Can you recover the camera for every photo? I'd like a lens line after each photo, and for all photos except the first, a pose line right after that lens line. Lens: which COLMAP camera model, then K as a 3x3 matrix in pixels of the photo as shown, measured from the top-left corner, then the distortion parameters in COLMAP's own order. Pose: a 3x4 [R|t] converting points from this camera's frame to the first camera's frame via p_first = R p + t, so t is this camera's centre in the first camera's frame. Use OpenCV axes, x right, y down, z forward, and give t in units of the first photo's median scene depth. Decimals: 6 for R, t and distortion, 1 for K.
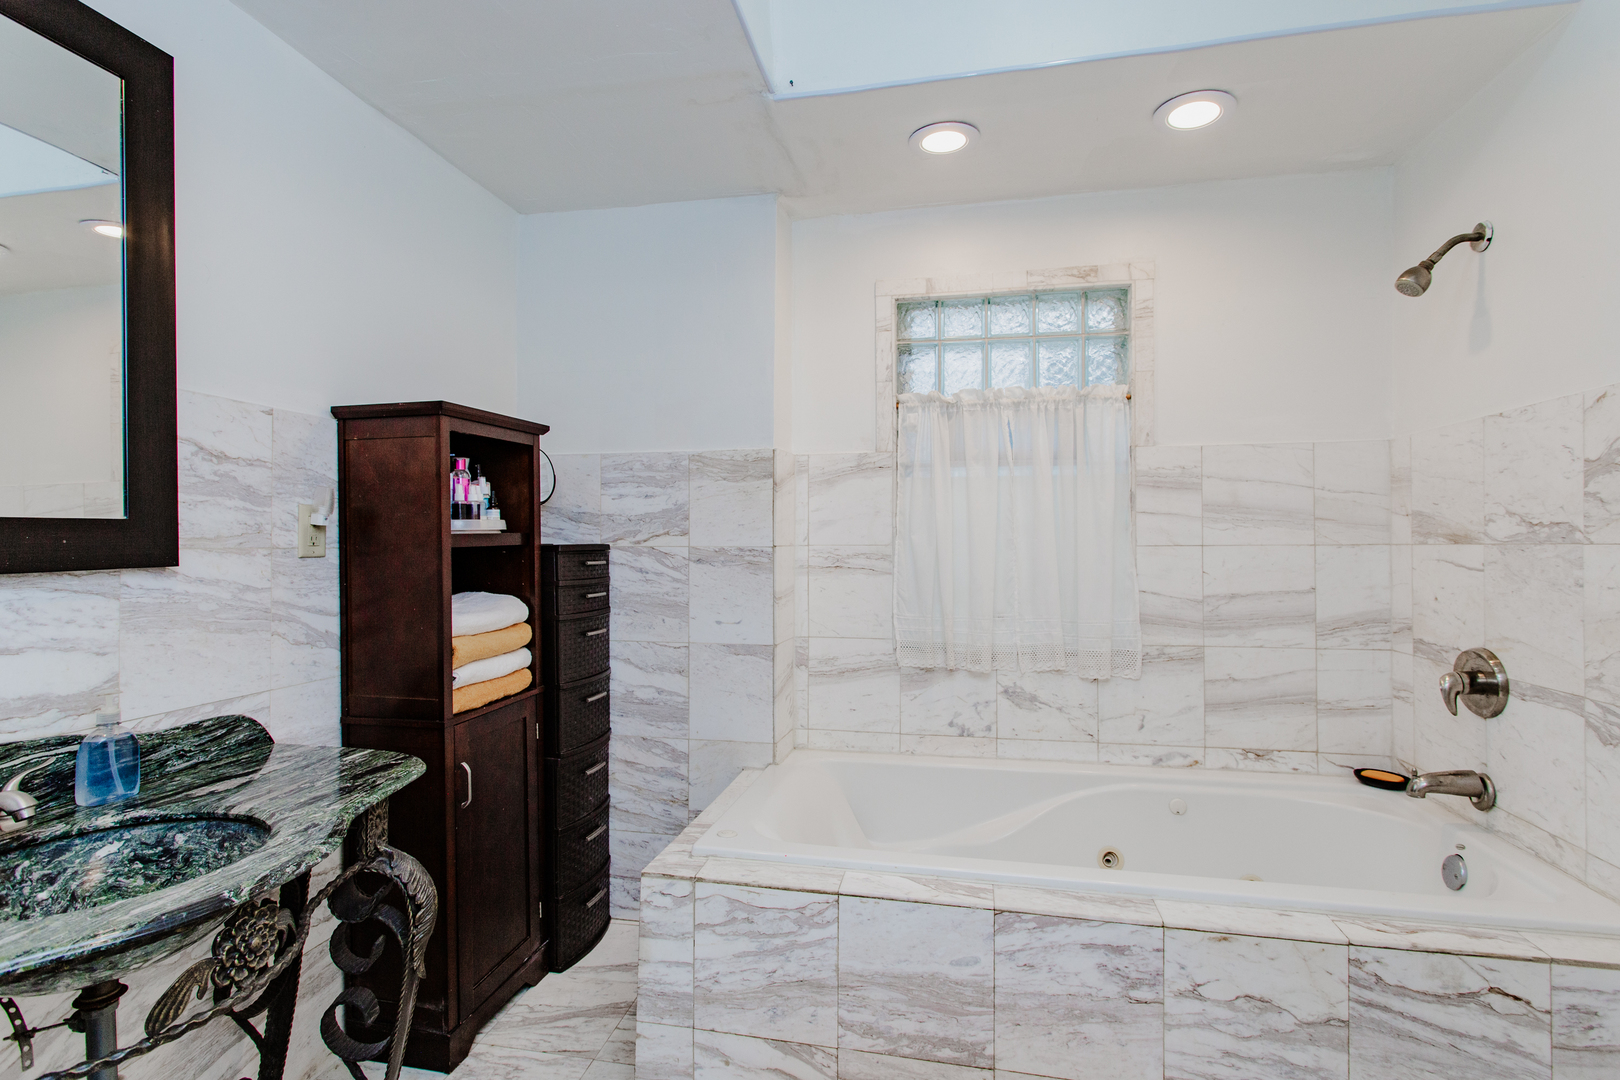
lens RADIAL K [[769.4, 0, 810.0], [0, 769.4, 540.0], [0, 0, 1]] dist [-0.000810, 0.000042]
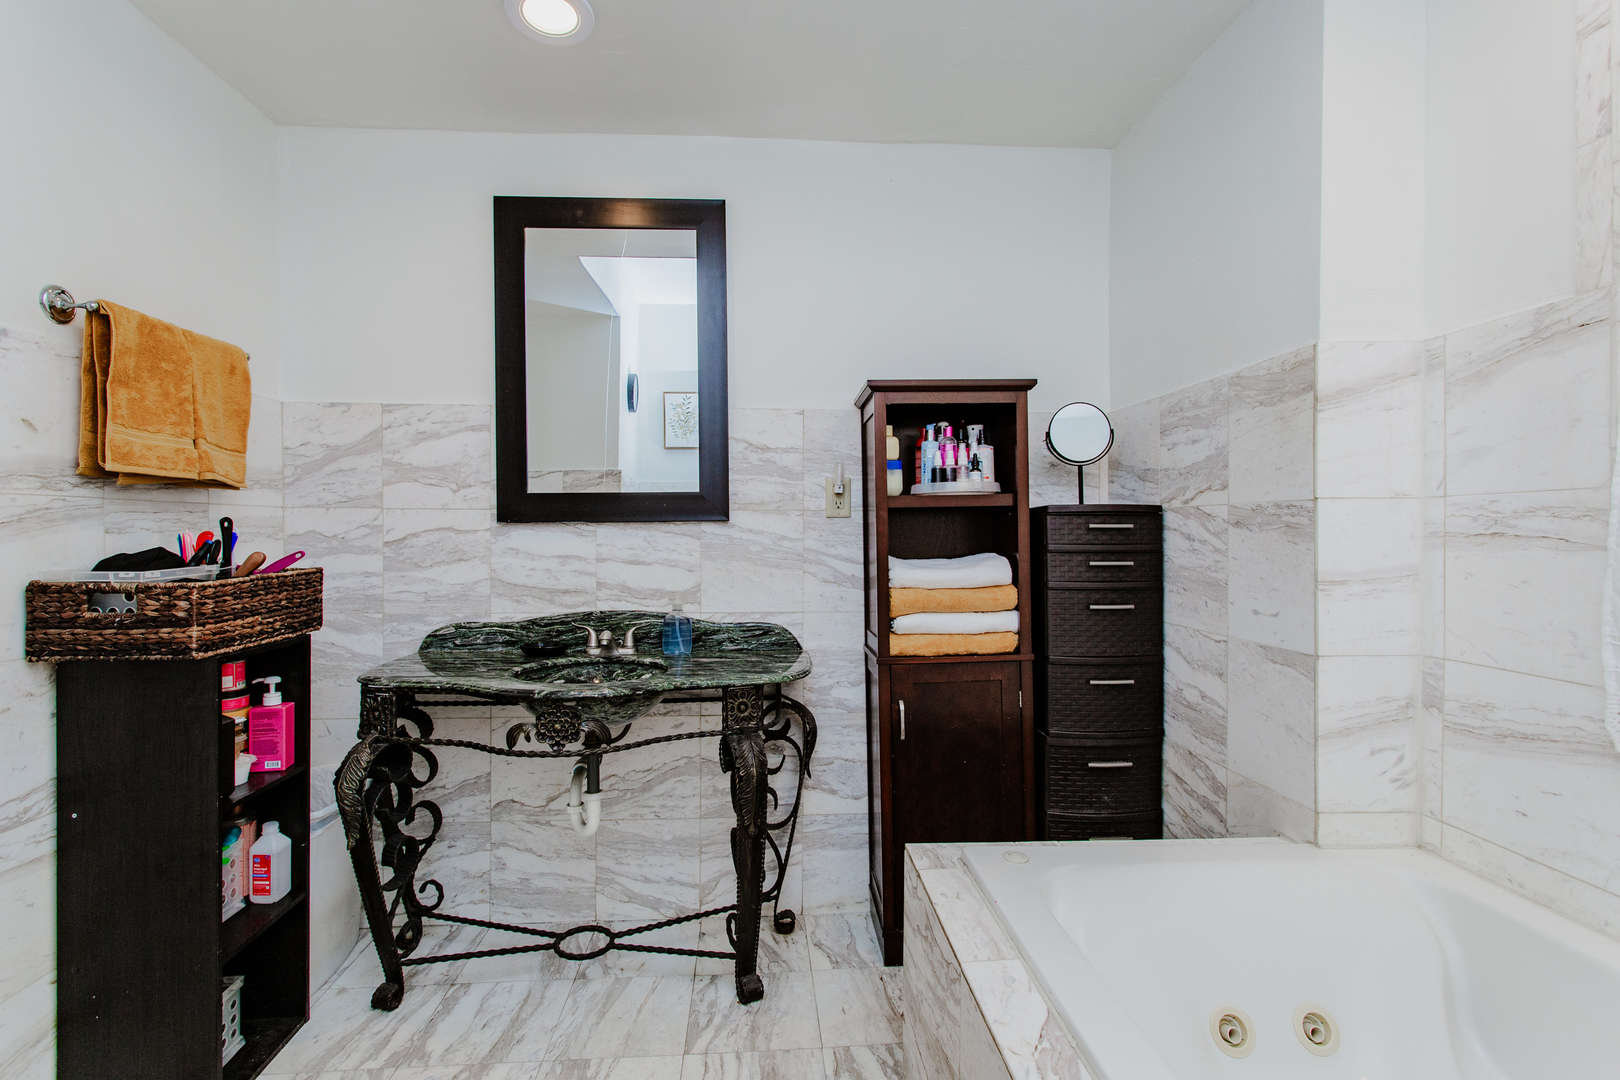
lens RADIAL K [[769.4, 0, 810.0], [0, 769.4, 540.0], [0, 0, 1]] dist [-0.000810, 0.000042]
pose [[0.276852, 0.009803, -0.960863, 0.482912], [0.003047, 0.999934, 0.011079, 0.036775], [0.960908, -0.005995, 0.276804, 0.469262]]
